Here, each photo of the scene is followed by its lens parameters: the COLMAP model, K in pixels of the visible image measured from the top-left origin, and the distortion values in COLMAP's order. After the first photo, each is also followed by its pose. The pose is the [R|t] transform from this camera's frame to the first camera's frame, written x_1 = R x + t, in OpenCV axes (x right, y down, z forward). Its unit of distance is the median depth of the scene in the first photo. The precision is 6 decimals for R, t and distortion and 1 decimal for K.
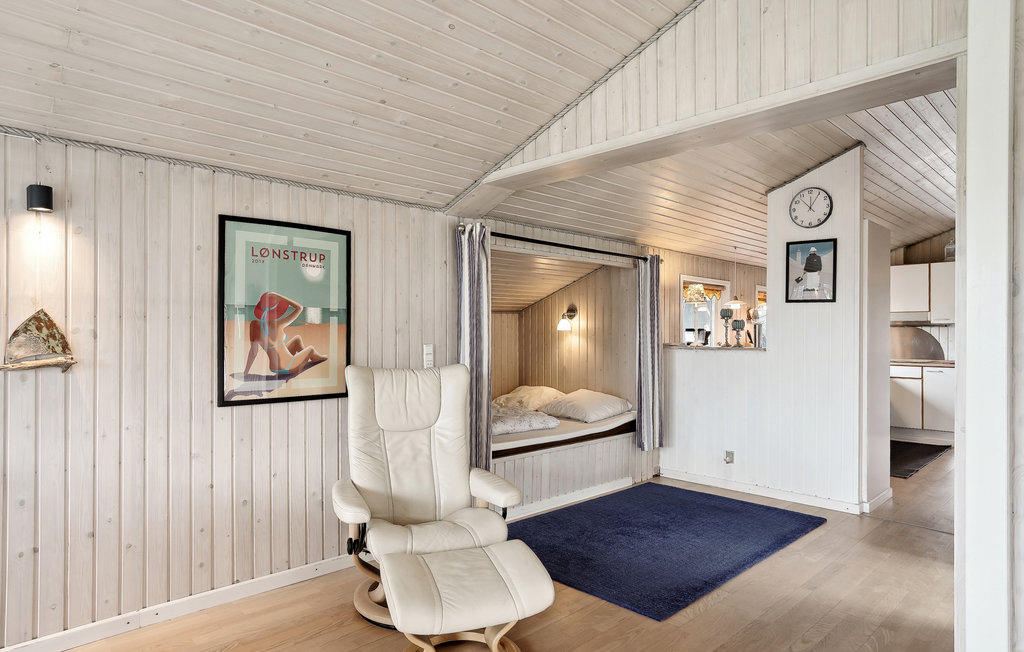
lens RADIAL K [[597.9, 0, 512.0], [0, 597.9, 326.0], [0, 0, 1]] dist [-0.029266, 0.001962]
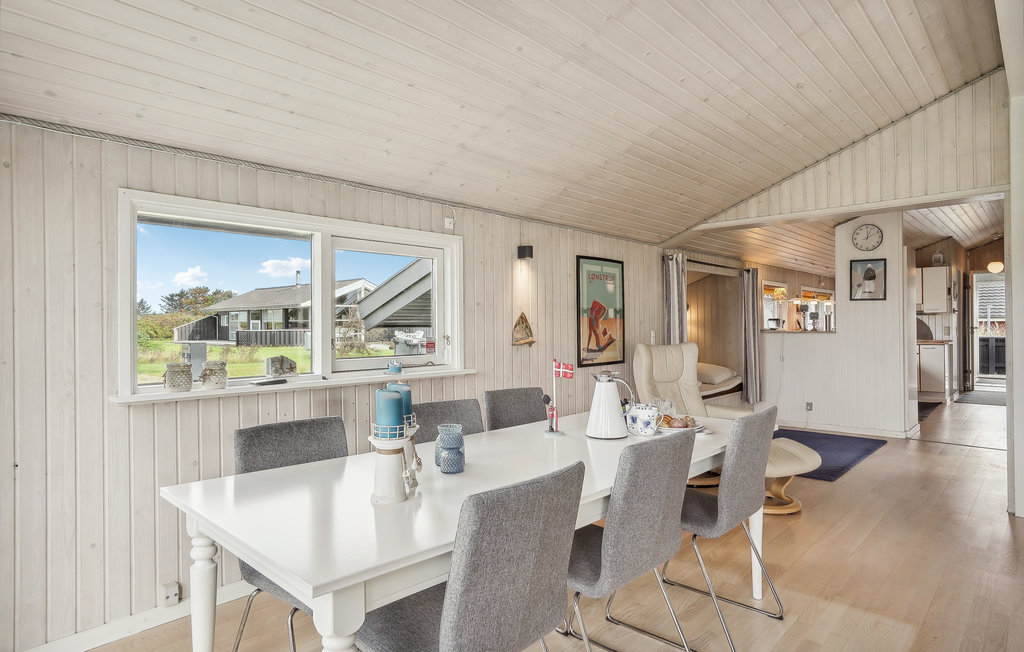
lens RADIAL K [[596.5, 0, 513.2], [0, 596.5, 312.9], [0, 0, 1]] dist [0.000735, -0.000210]
pose [[0.996962, -0.011038, 0.077103, -0.617310], [0.011689, 0.999900, -0.007997, -0.007485], [-0.077007, 0.008874, 0.996991, -0.533498]]
